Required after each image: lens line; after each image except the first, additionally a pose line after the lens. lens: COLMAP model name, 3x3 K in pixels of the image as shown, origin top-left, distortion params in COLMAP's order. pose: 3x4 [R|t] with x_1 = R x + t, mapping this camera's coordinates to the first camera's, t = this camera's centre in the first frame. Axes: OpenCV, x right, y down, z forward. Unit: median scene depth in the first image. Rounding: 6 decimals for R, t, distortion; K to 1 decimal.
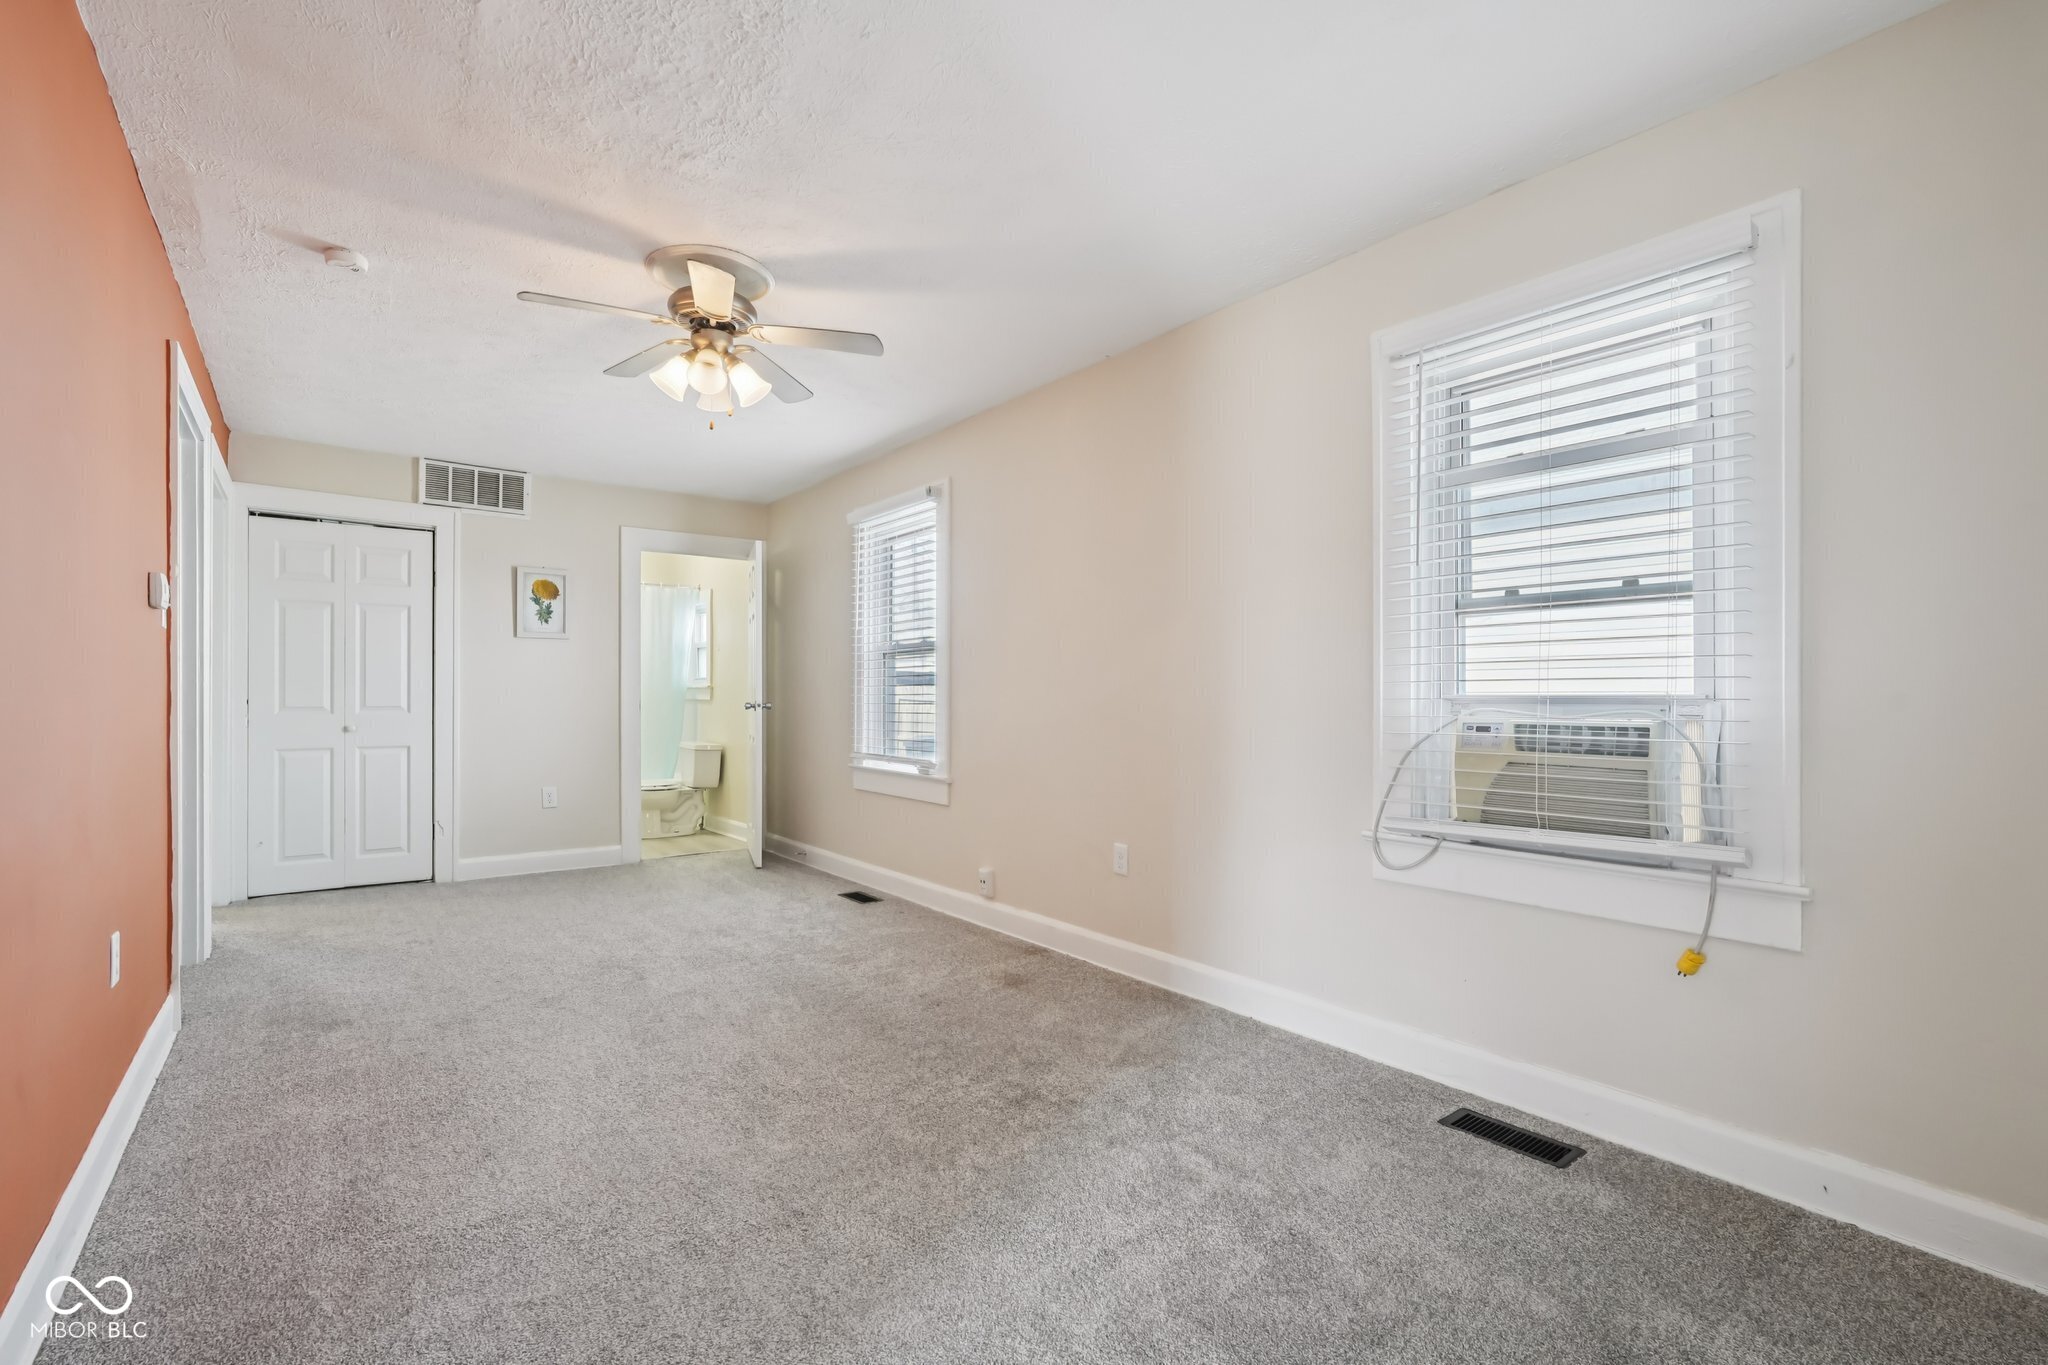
lens RADIAL K [[903.5, 0, 1012.1], [0, 903.5, 697.9], [0, 0, 1]] dist [-0.008922, 0.006556]
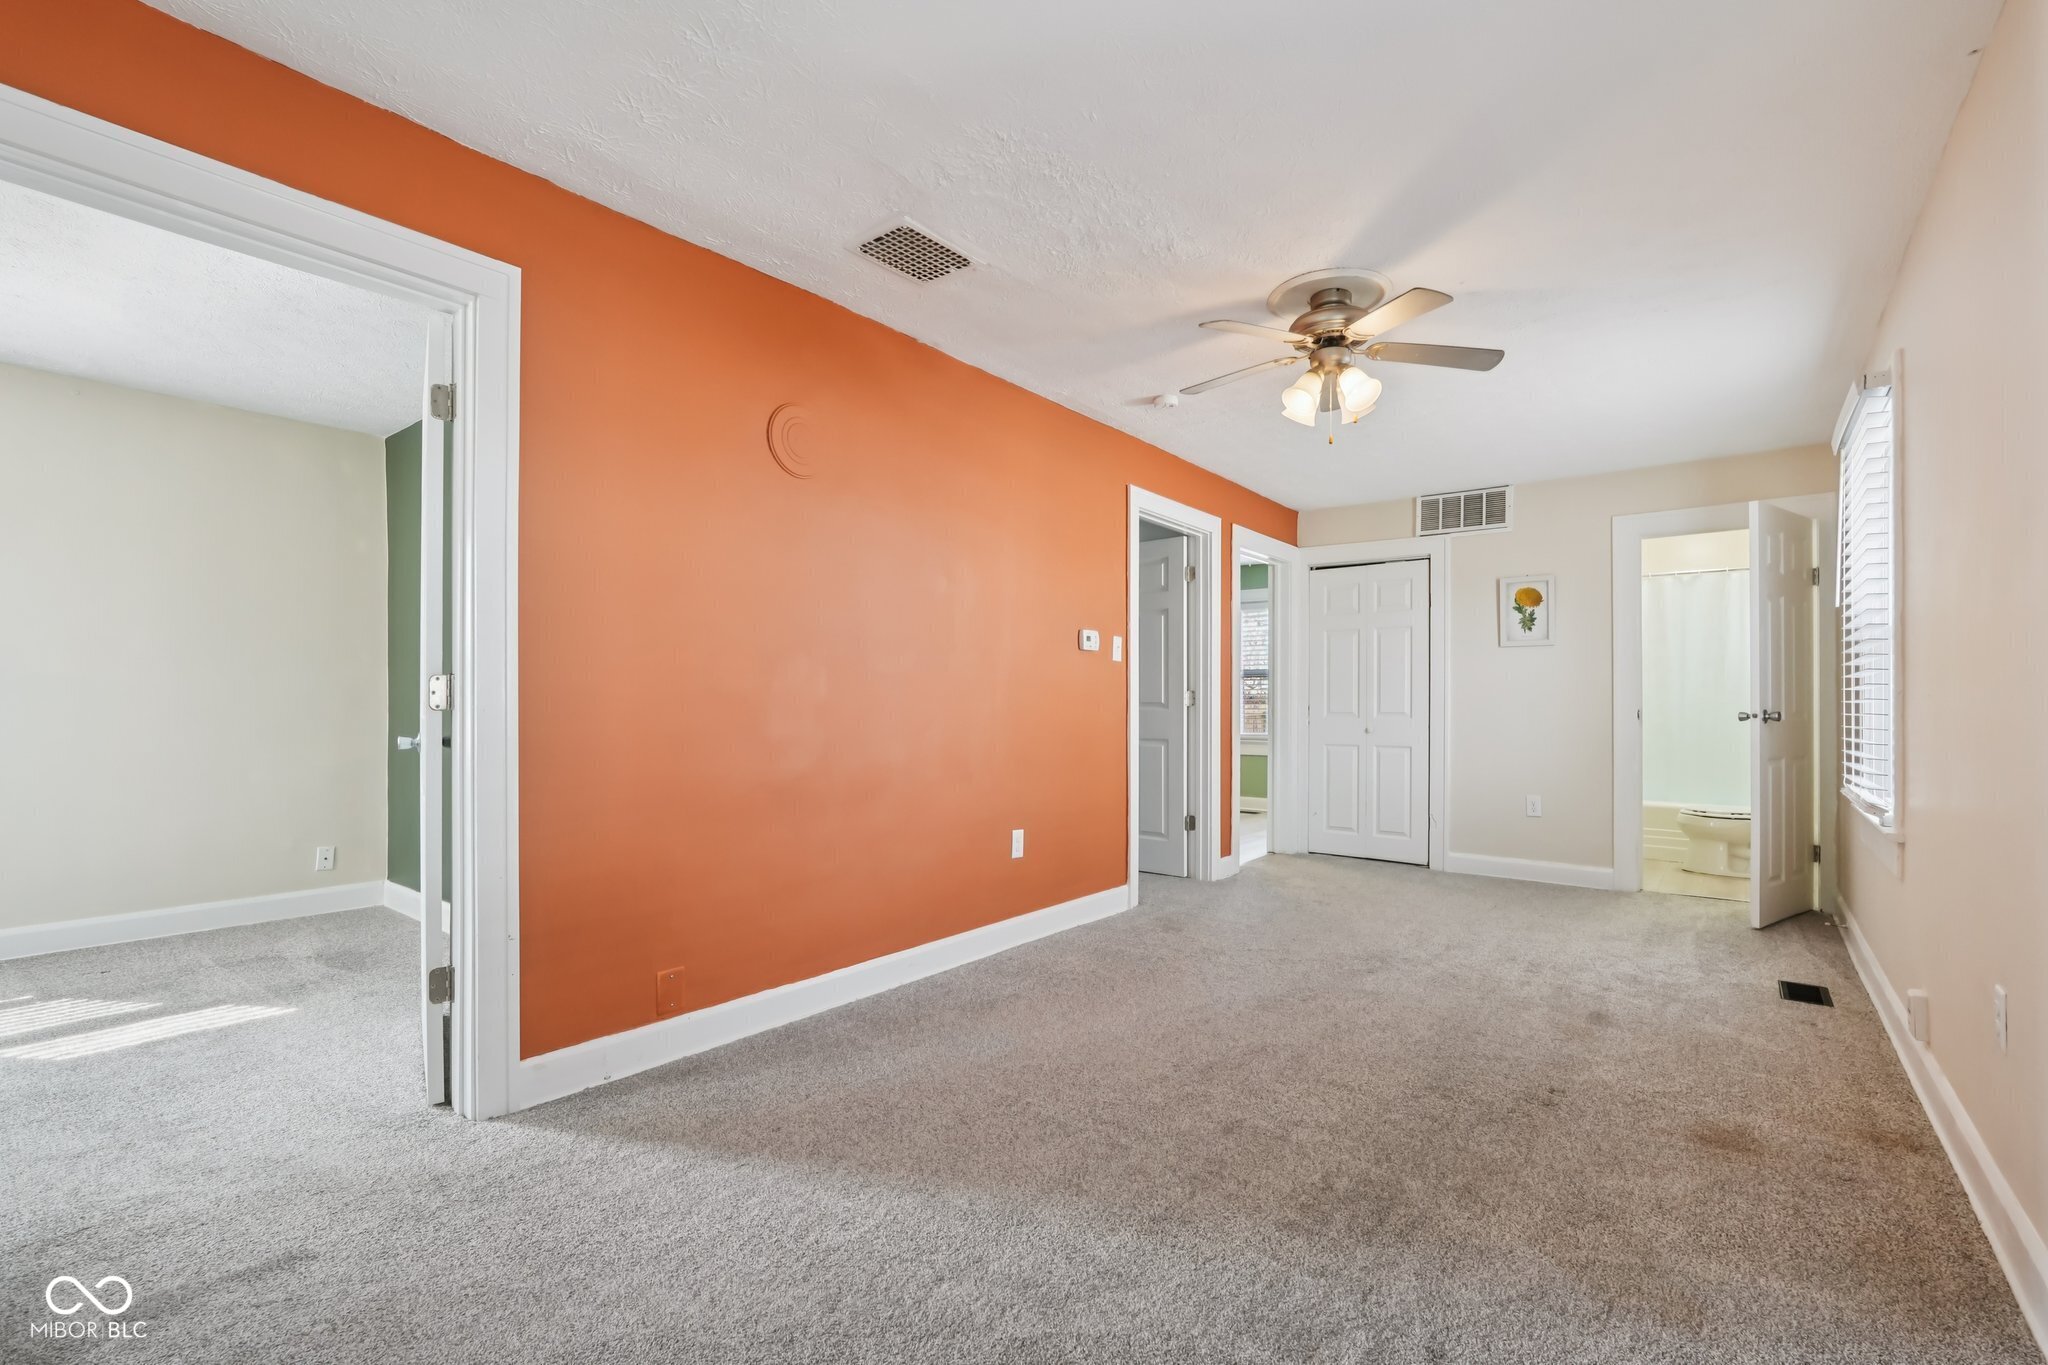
lens RADIAL K [[903.5, 0, 1033.8], [0, 903.5, 697.5], [0, 0, 1]] dist [-0.008922, 0.006556]
pose [[0.249671, -0.007563, -0.968301, 0.341327], [-0.005903, 0.999939, -0.009332, 0.003838], [0.968313, 0.008046, 0.249611, 0.242513]]
